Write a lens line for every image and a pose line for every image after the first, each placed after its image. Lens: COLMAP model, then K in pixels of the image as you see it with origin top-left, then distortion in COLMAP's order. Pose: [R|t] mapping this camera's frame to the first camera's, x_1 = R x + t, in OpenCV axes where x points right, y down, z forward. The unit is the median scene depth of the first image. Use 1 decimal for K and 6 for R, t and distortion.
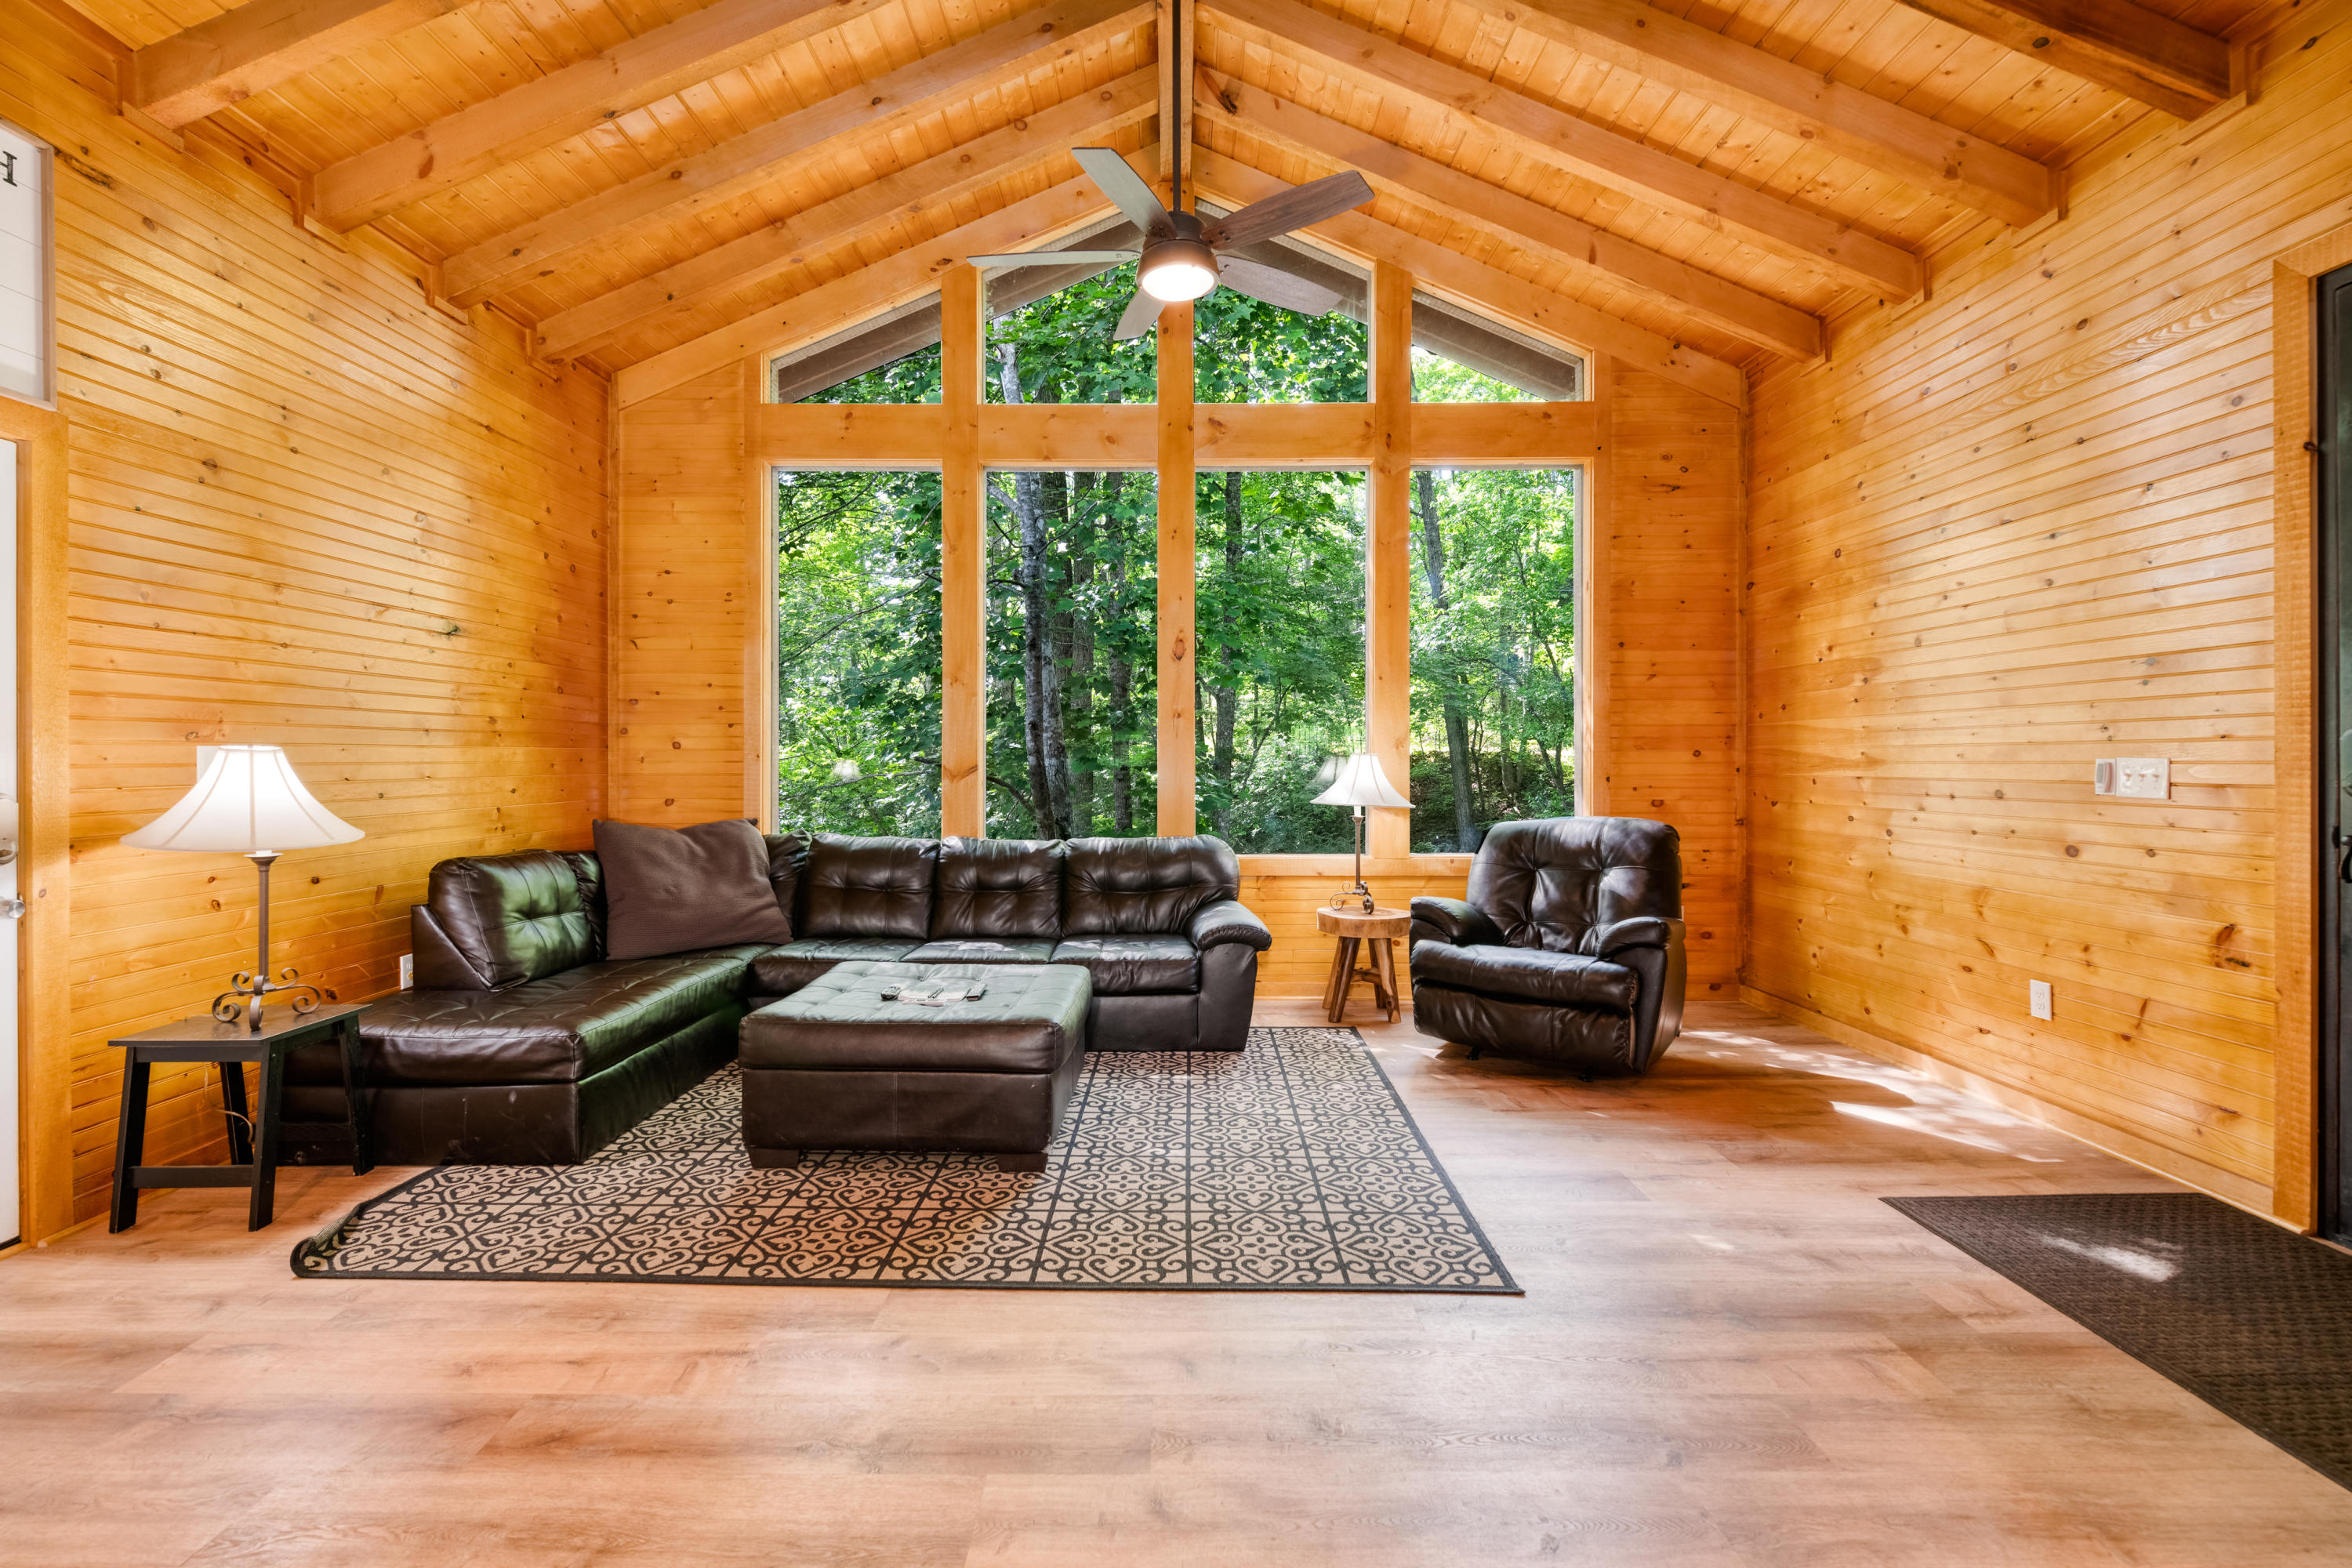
lens RADIAL K [[1013.1, 0, 1171.3], [0, 1013.1, 756.1], [0, 0, 1]] dist [0.000486, -0.000656]
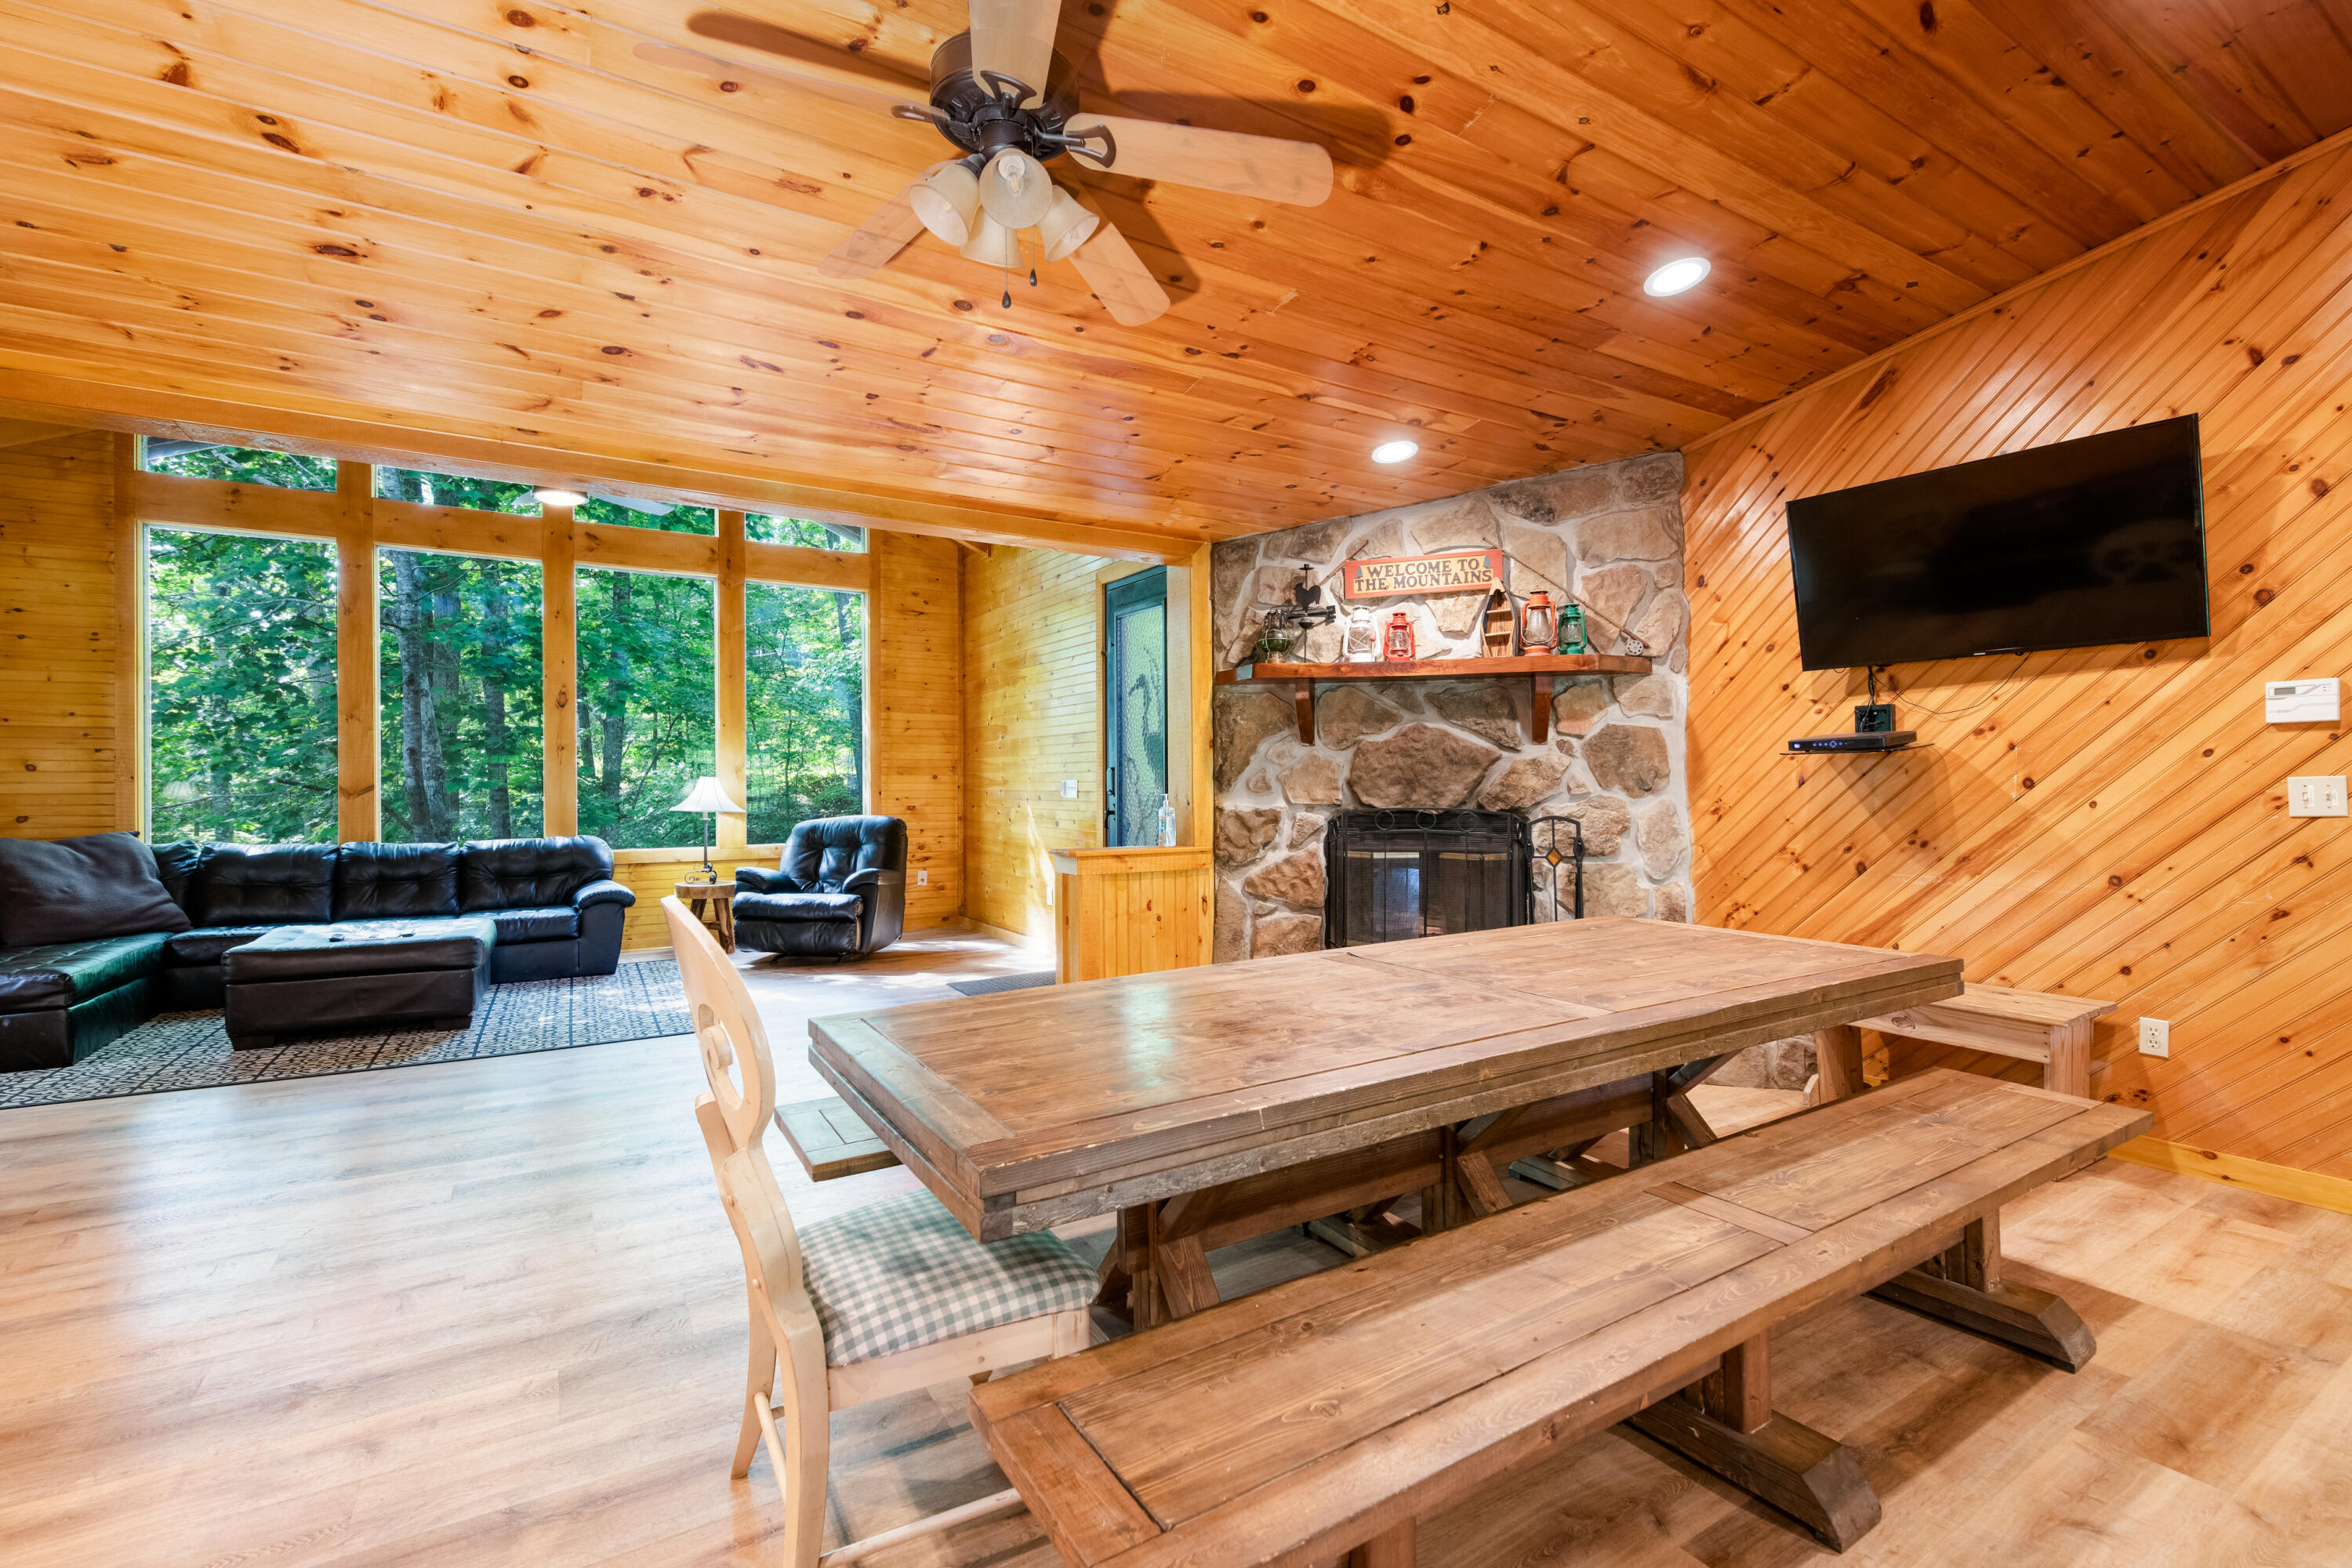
lens RADIAL K [[1016.7, 0, 1174.0], [0, 1016.7, 792.6], [0, 0, 1]] dist [0.021437, -0.011954]
pose [[0.854097, -0.005864, 0.520080, -0.006737], [-0.001274, 0.999910, 0.013366, 0.000029], [-0.520112, -0.012079, 0.854013, -0.659152]]
